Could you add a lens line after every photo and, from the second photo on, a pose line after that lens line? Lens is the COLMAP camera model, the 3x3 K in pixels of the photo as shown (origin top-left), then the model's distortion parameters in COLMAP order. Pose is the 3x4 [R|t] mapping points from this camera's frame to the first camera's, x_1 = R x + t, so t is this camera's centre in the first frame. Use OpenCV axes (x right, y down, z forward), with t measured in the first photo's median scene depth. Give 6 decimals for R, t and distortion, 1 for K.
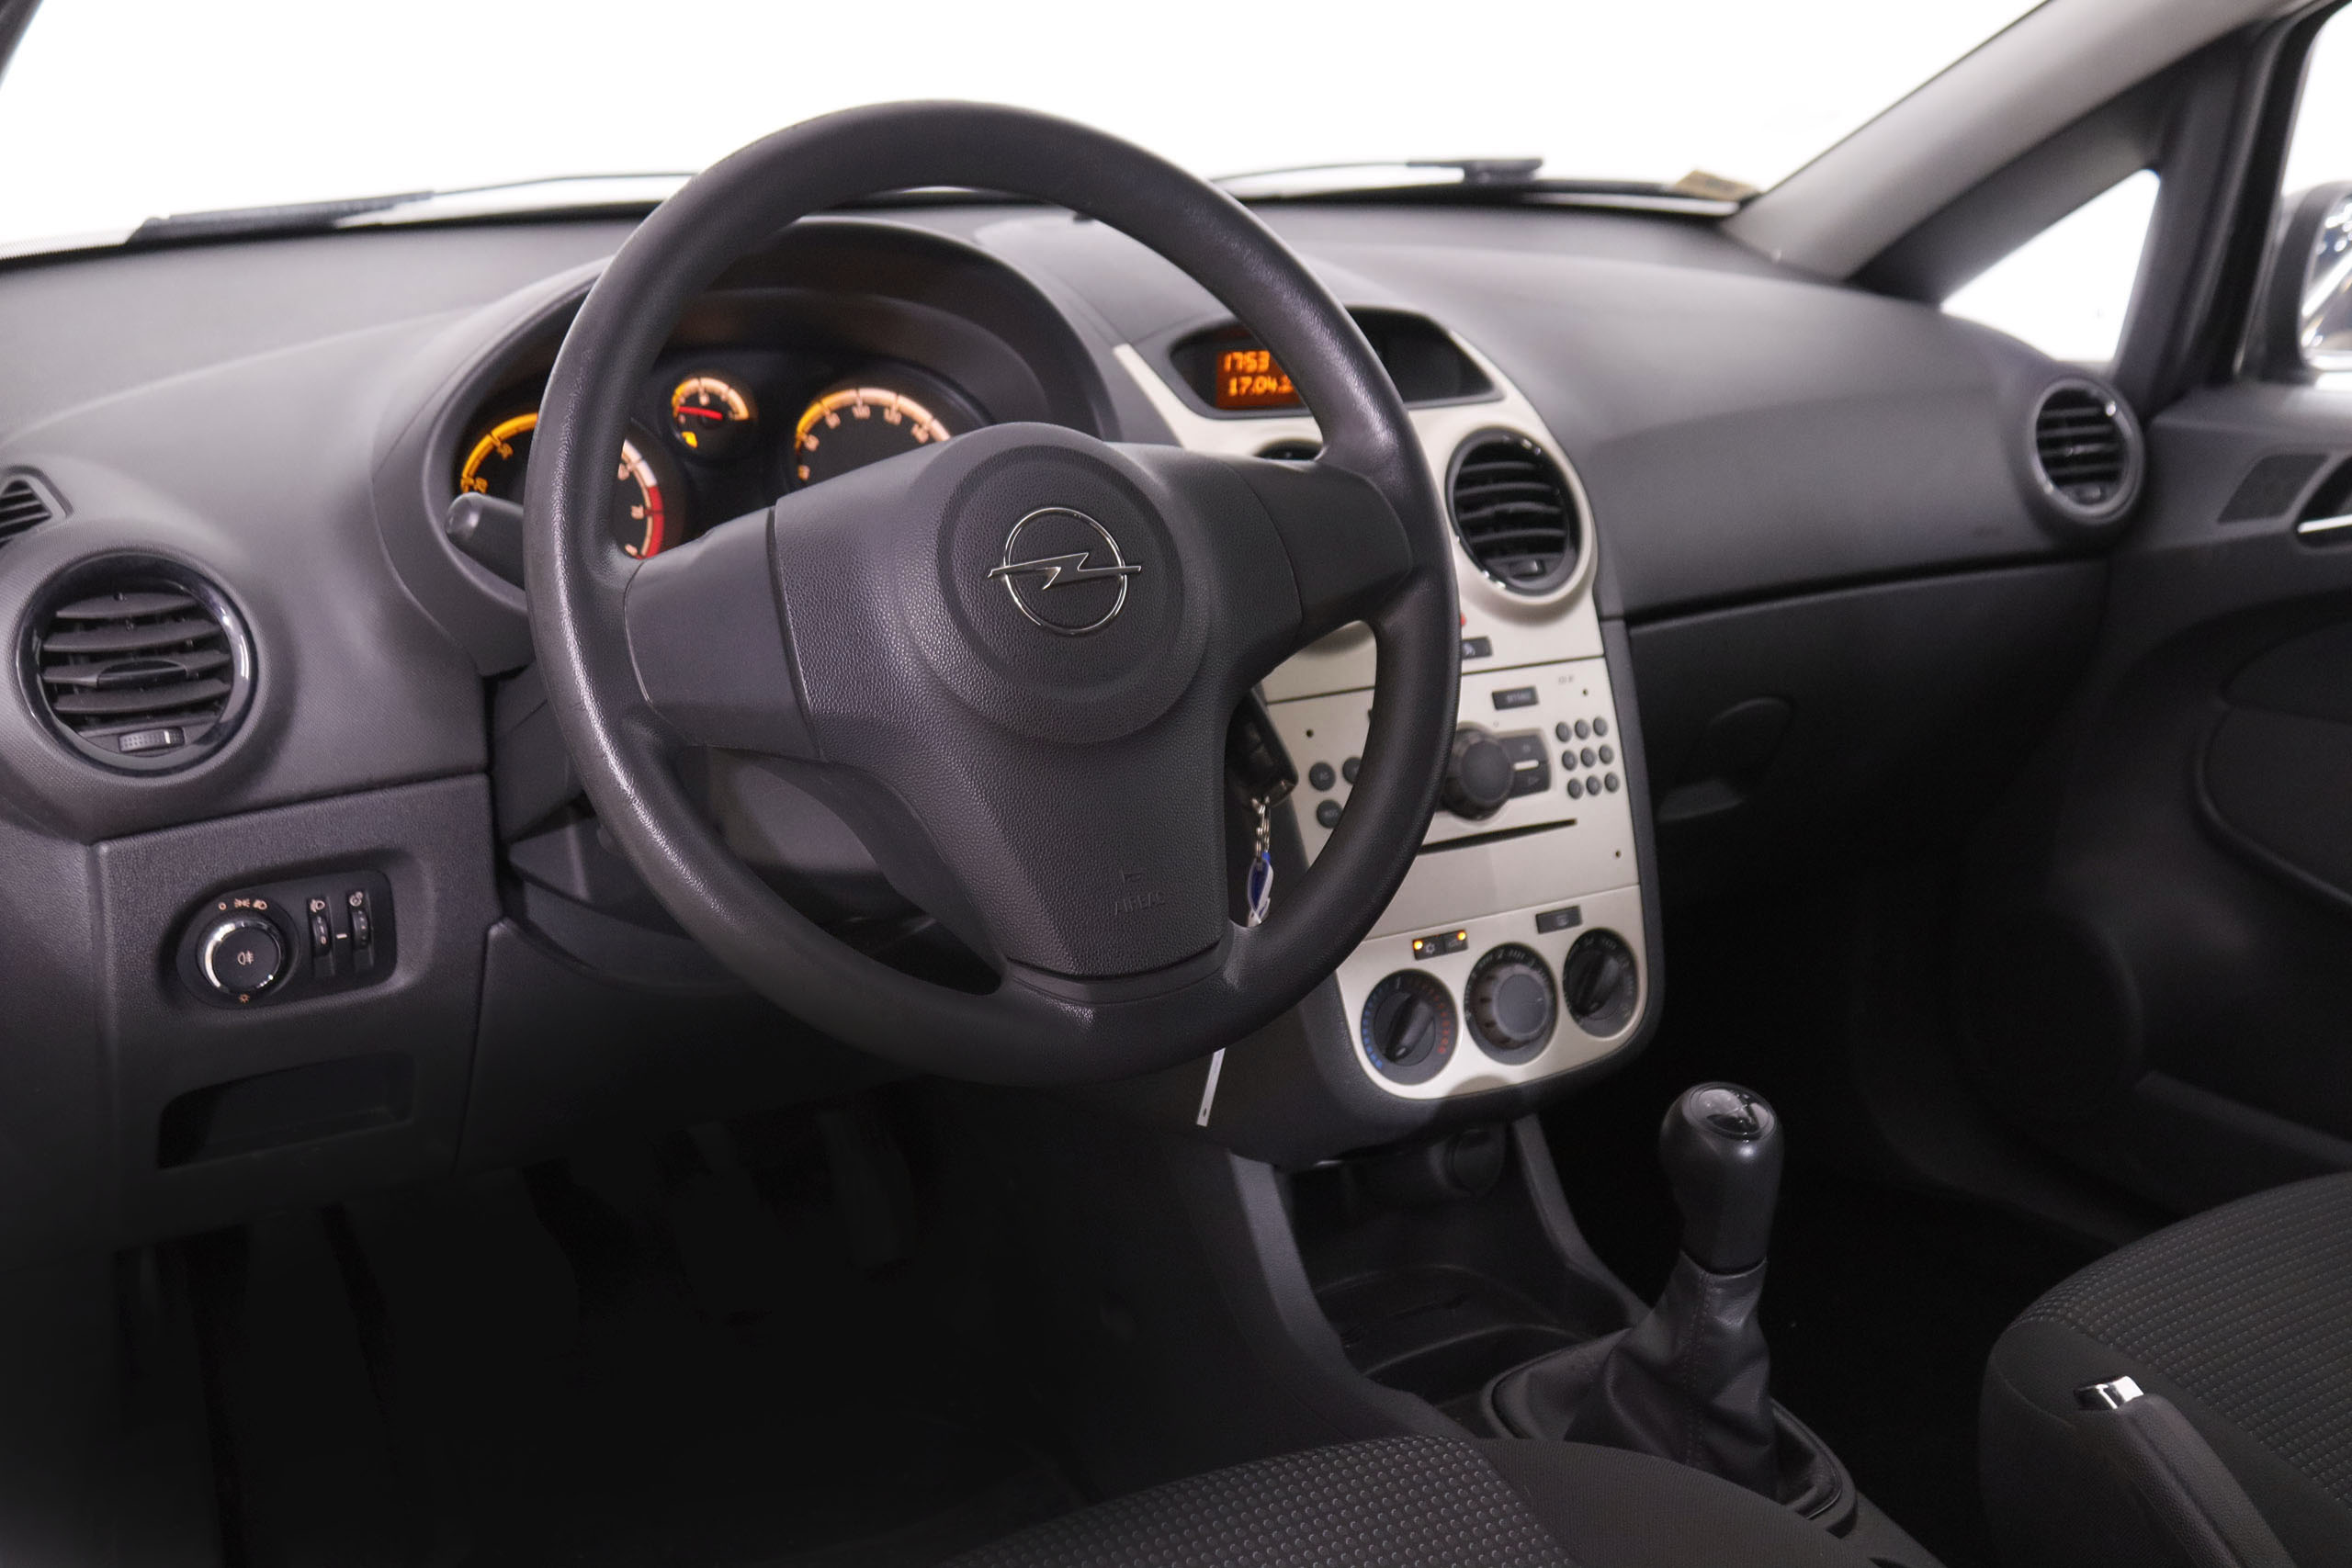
lens RADIAL K [[2574.4, 0, 1176.0], [0, 2574.4, 784.0], [0, 0, 1]] dist [-0.014443, -0.011602]
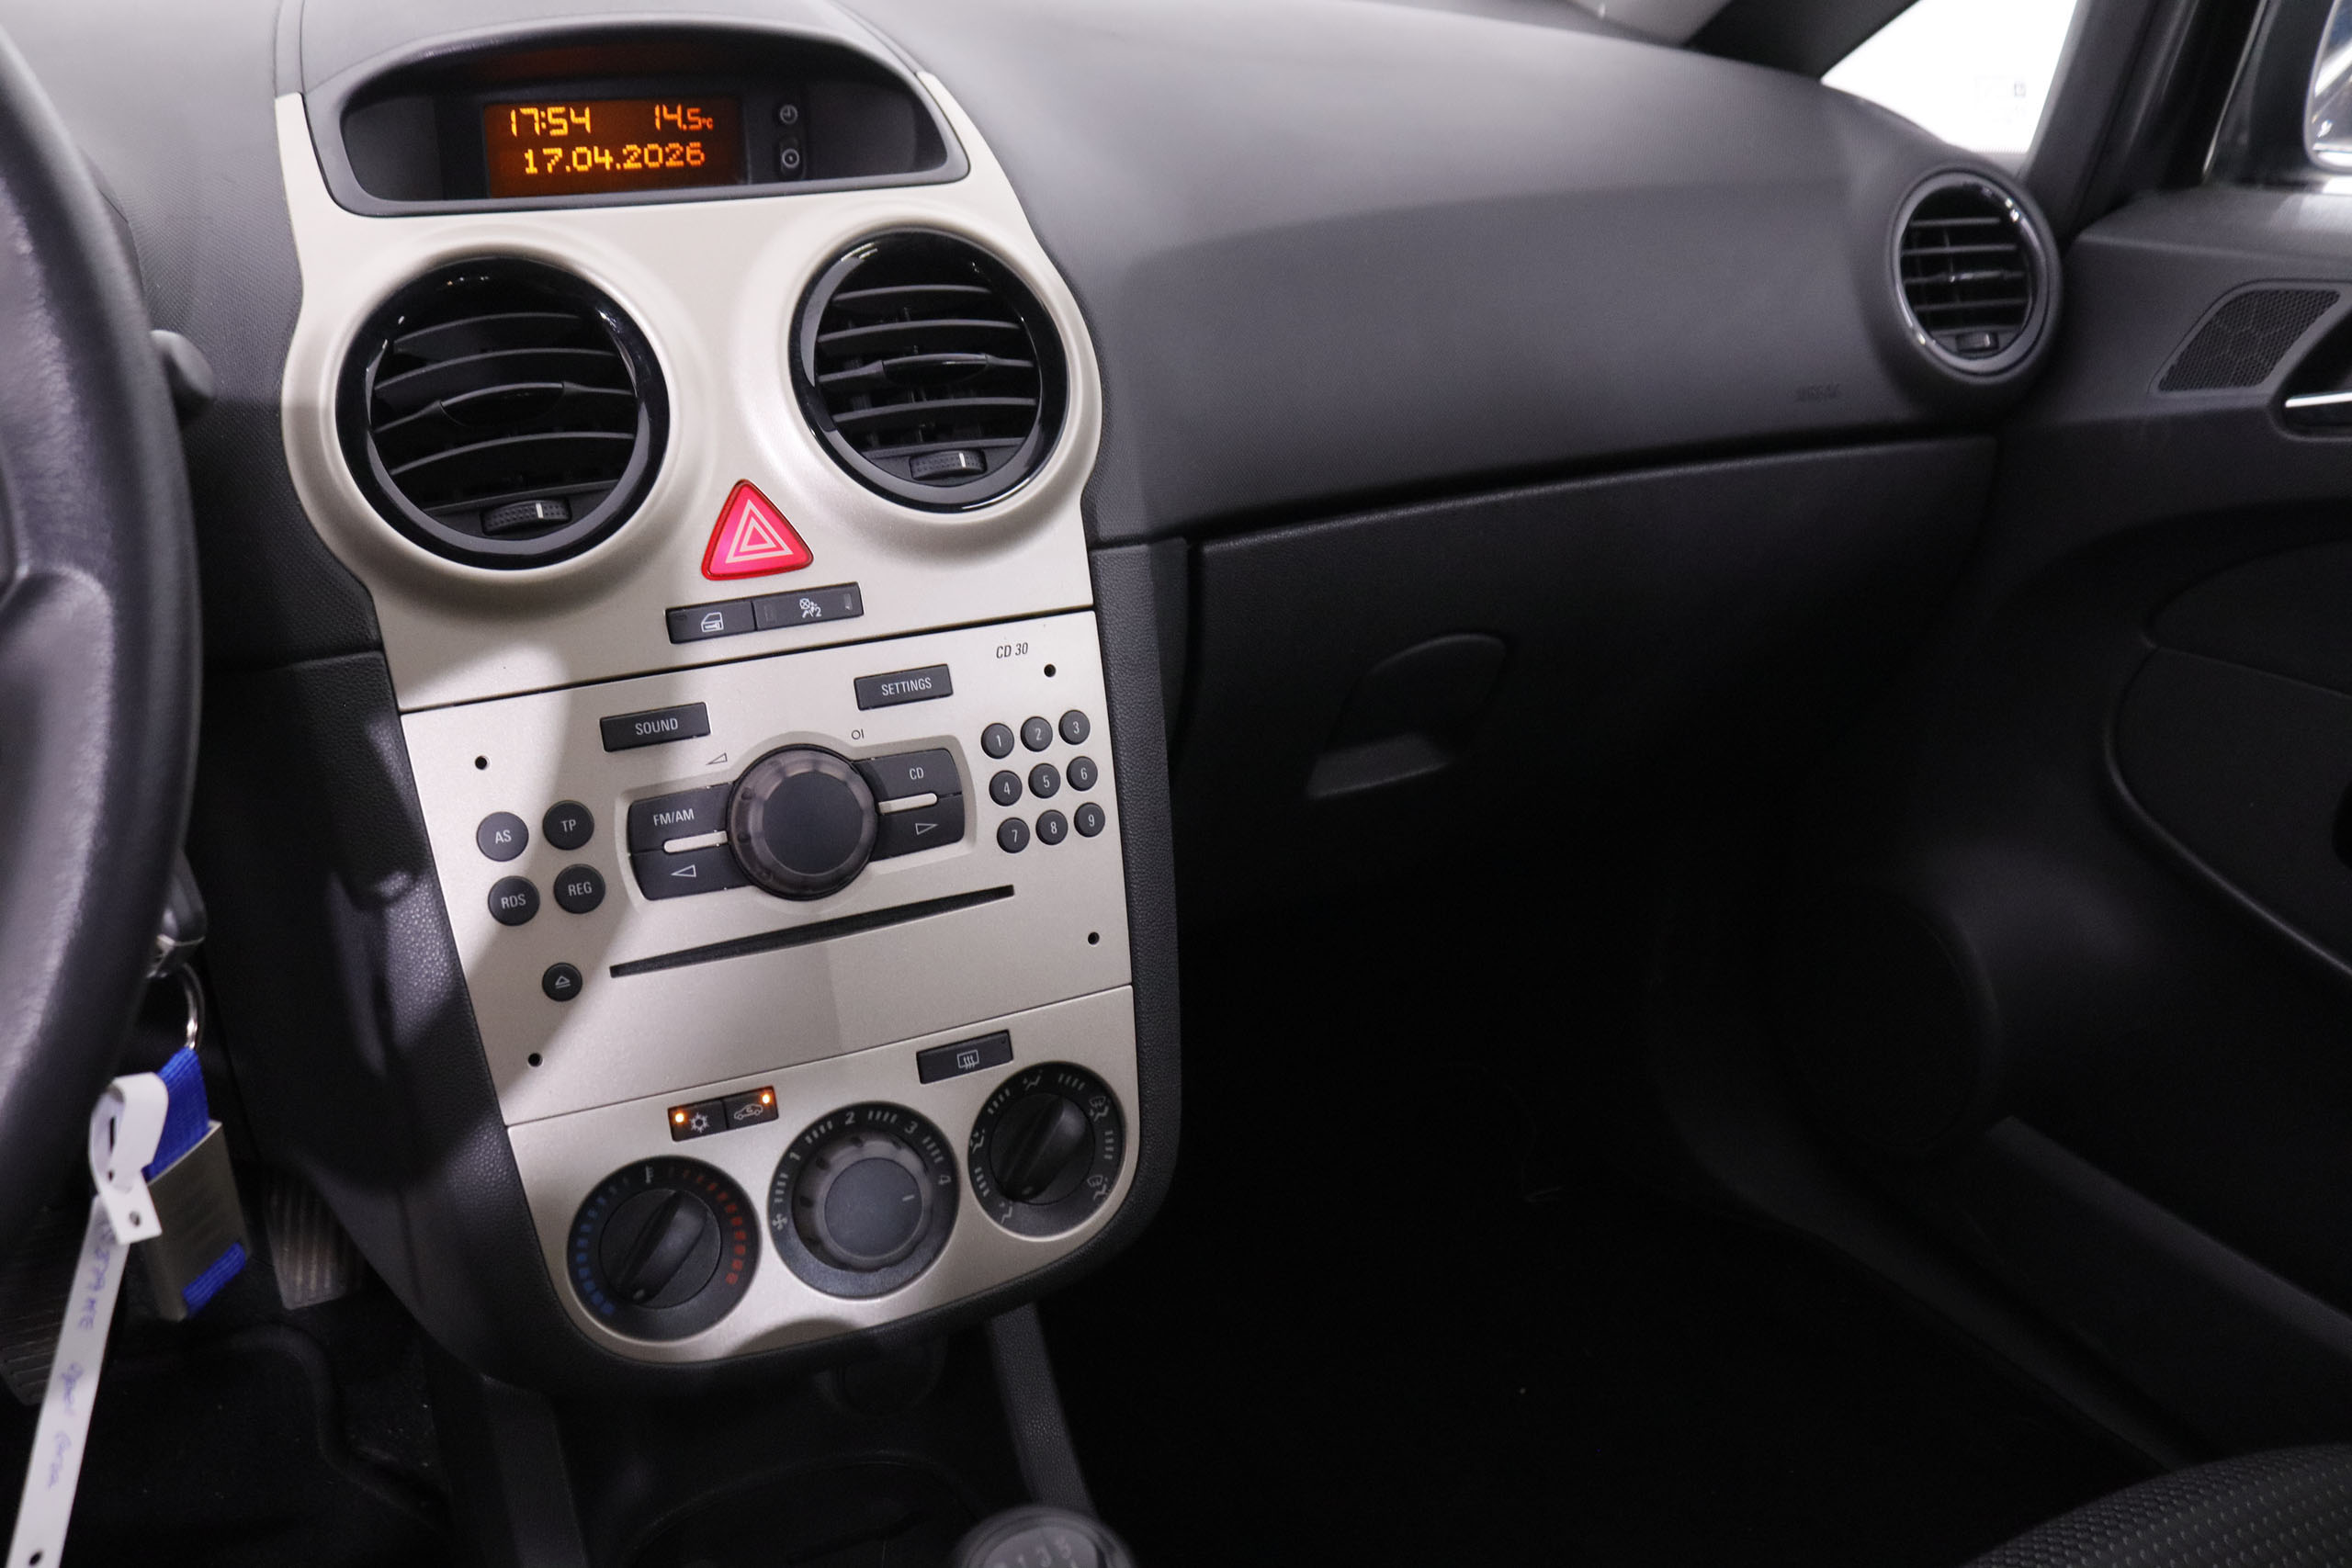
lens RADIAL K [[2019.9, 0, 1054.1], [0, 2019.9, 779.3], [0, 0, 1]] dist [-0.132476, 0.088308]
pose [[0.991736, 0.038712, -0.122312, 0.219084], [-0.022872, 0.991465, 0.128348, -0.071203], [0.126236, -0.124490, 0.984158, 0.531837]]
